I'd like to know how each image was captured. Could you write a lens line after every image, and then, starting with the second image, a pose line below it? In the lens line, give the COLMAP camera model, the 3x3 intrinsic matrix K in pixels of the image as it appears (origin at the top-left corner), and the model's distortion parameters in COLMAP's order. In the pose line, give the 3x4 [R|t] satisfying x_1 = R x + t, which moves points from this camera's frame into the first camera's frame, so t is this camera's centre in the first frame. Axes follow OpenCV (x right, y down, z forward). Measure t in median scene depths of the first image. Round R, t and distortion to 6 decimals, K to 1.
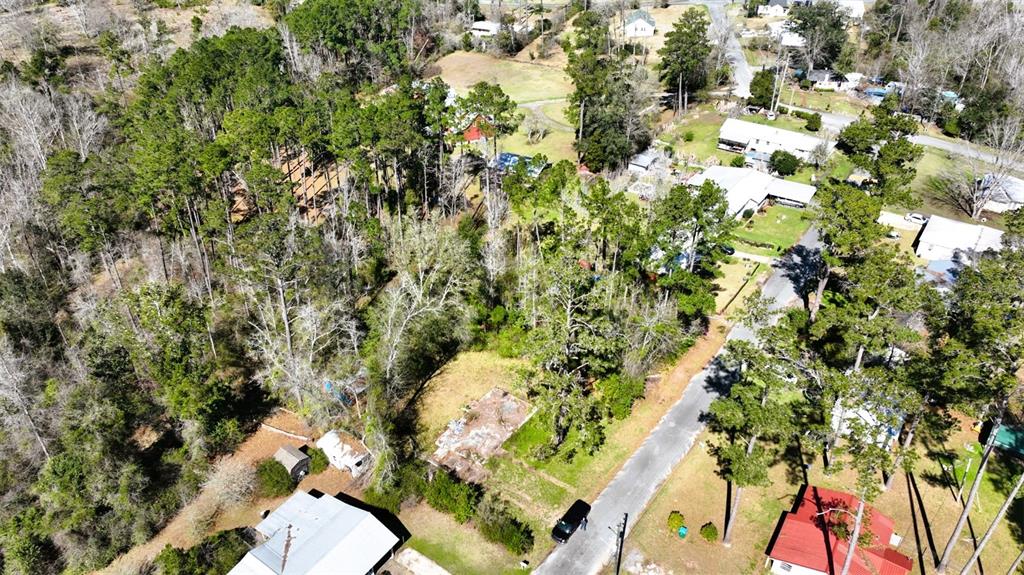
lens RADIAL K [[722.2, 0, 507.8], [0, 722.2, 286.8], [0, 0, 1]] dist [-0.000004, 0.016311]
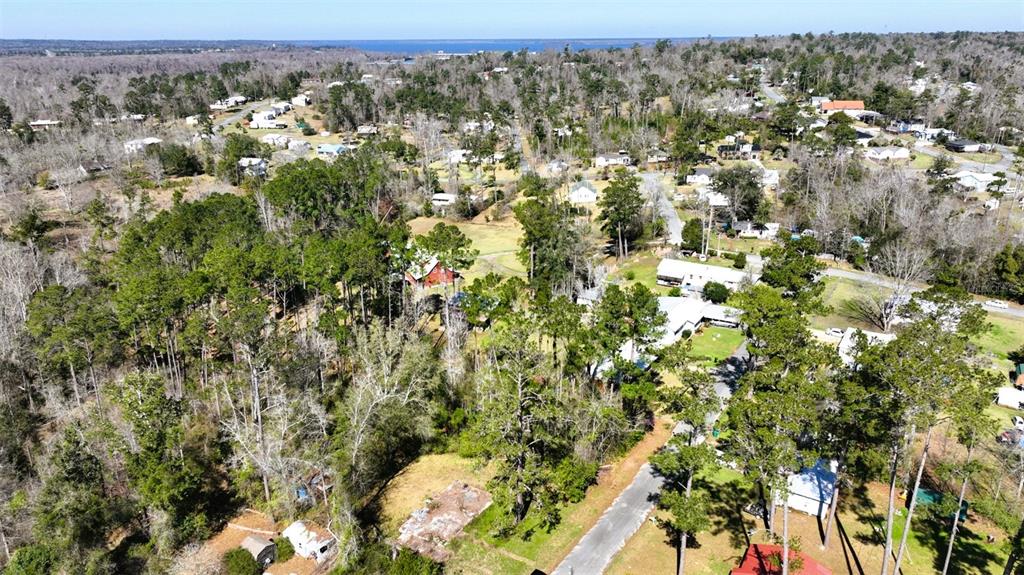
lens RADIAL K [[722.2, 0, 507.8], [0, 722.2, 286.8], [0, 0, 1]] dist [-0.000004, 0.016311]
pose [[0.998251, -0.025393, 0.053381, 0.007993], [0.037953, 0.967648, -0.249432, 0.121738], [-0.045320, 0.251022, 0.966920, -0.082930]]
